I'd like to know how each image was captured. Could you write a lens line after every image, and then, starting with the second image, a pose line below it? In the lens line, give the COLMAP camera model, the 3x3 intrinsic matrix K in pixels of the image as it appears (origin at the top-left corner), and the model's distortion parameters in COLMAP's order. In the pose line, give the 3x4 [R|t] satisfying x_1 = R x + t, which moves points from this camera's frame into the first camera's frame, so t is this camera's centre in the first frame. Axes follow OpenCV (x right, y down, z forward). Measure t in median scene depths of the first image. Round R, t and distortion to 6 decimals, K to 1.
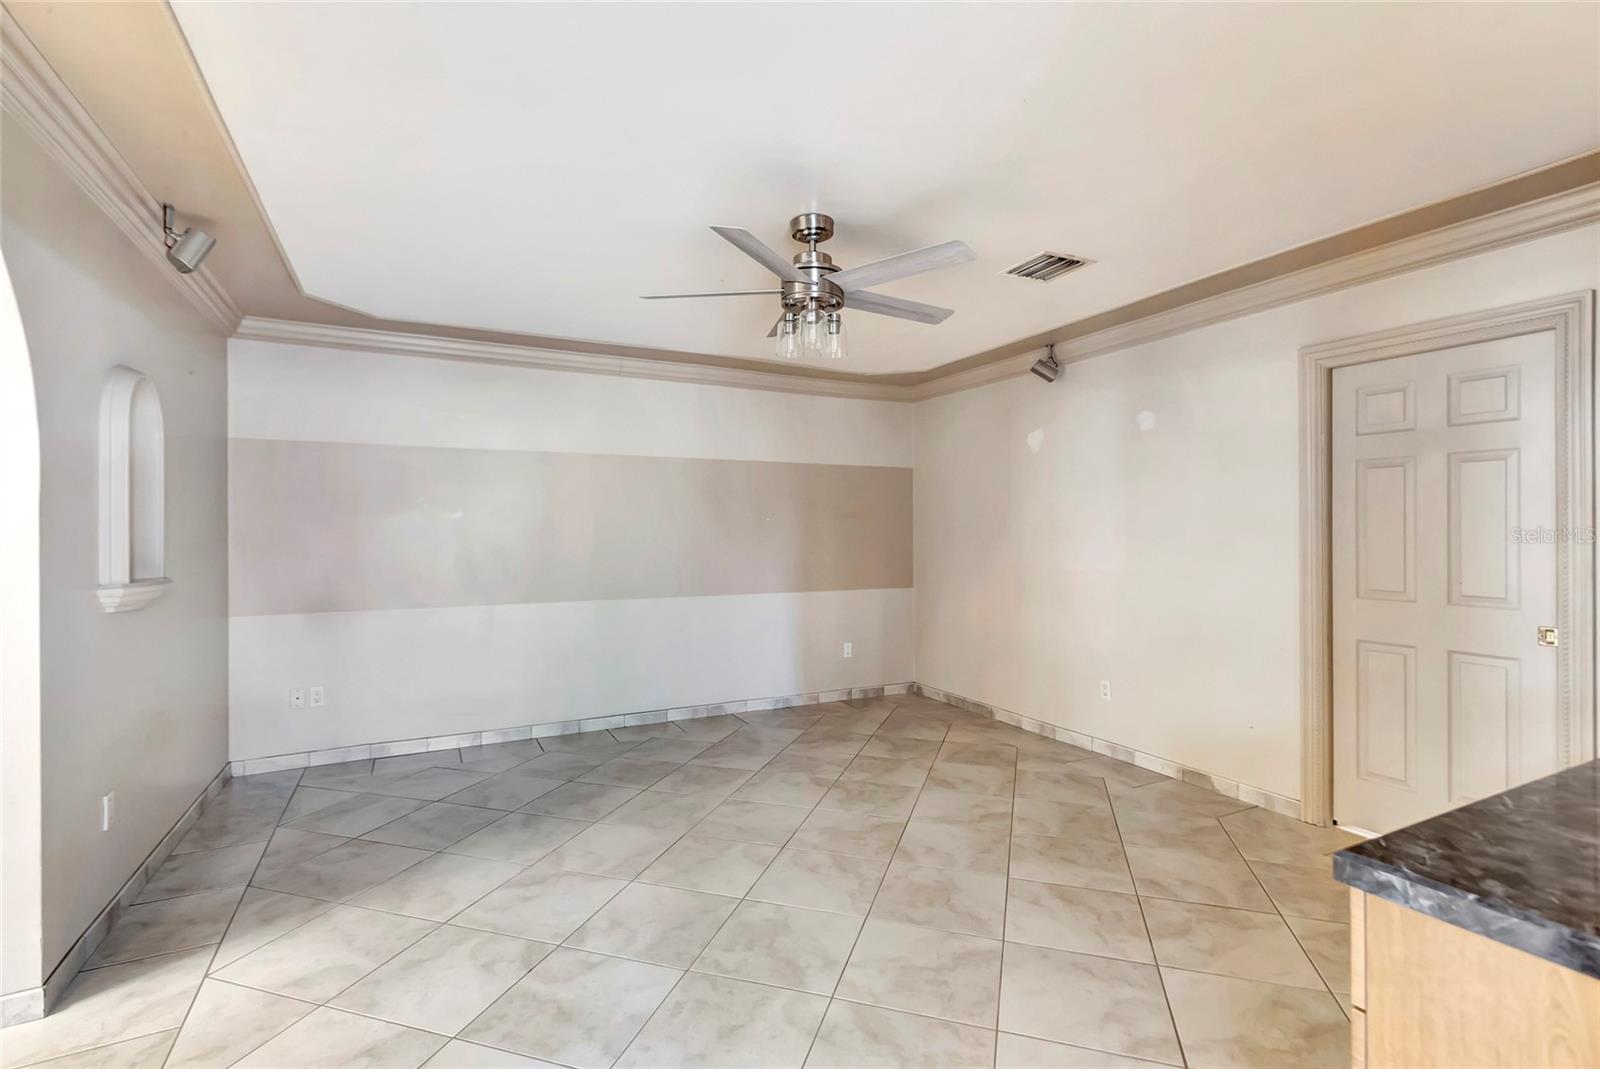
lens RADIAL K [[733.6, 0, 800.9], [0, 733.6, 530.9], [0, 0, 1]] dist [0.005269, 0.000548]
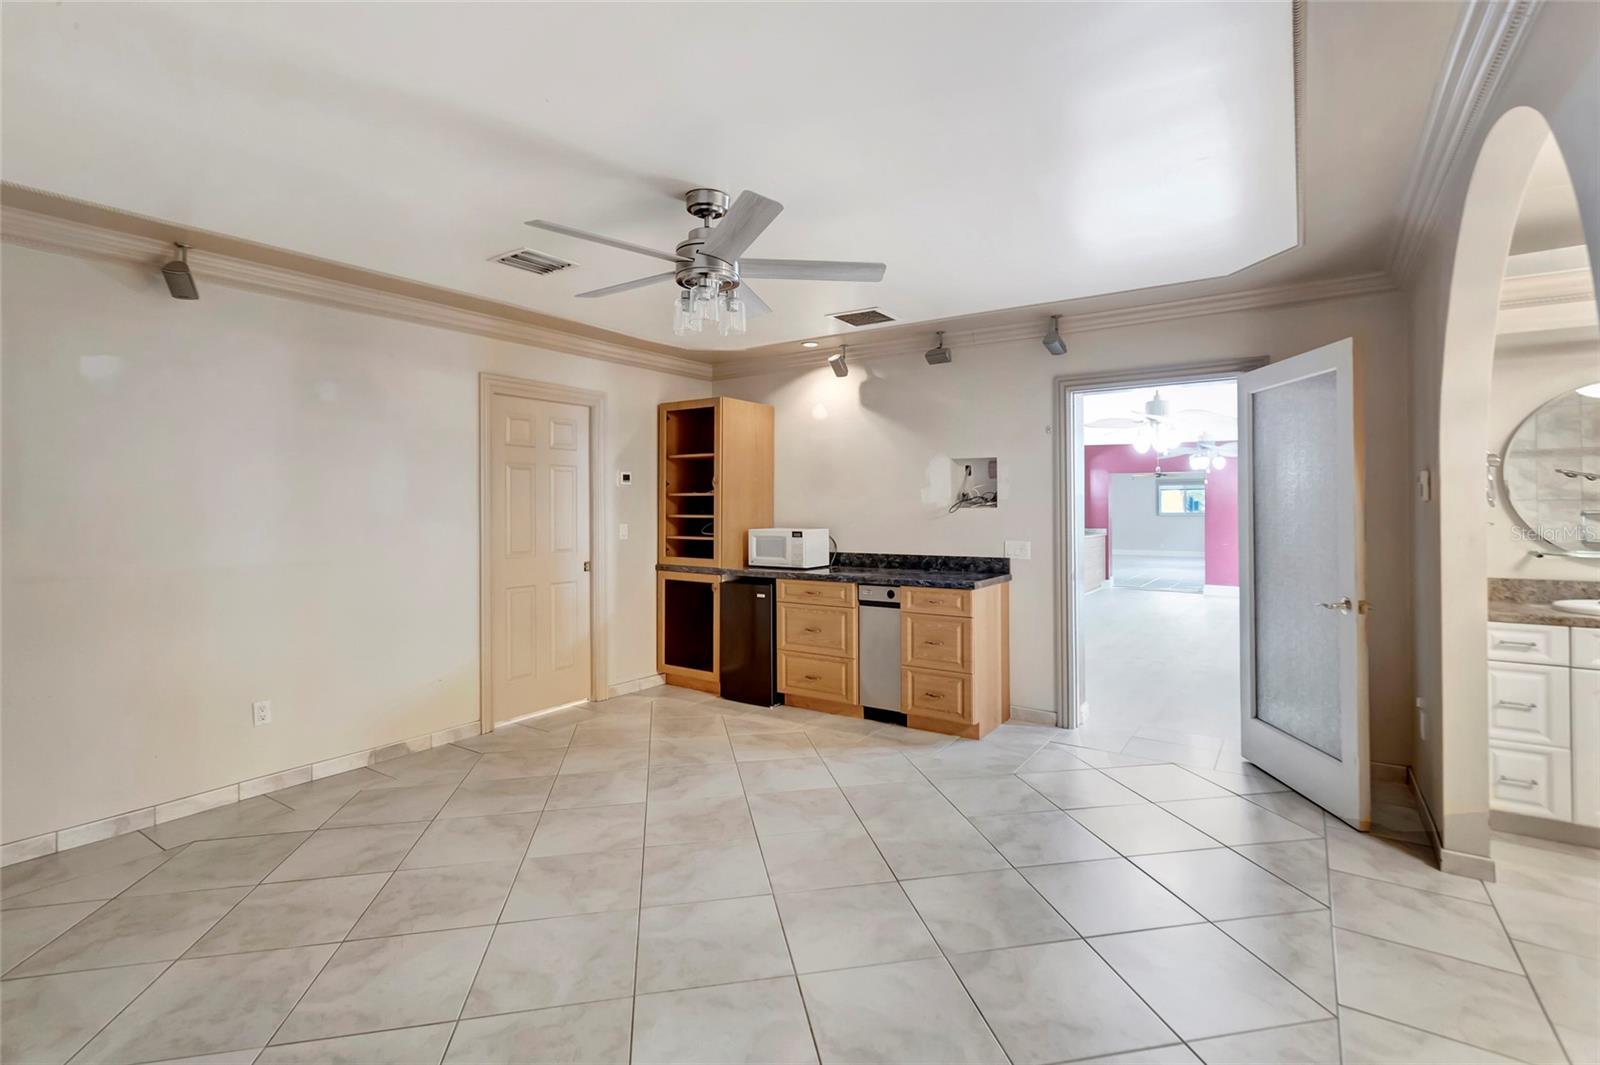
lens RADIAL K [[733.6, 0, 801.8], [0, 733.6, 519.2], [0, 0, 1]] dist [0.005269, 0.000548]
pose [[-0.464629, -0.010751, 0.885440, -0.721924], [0.006625, 0.999856, 0.015617, -0.005589], [-0.885481, 0.013123, -0.464491, 1.075402]]
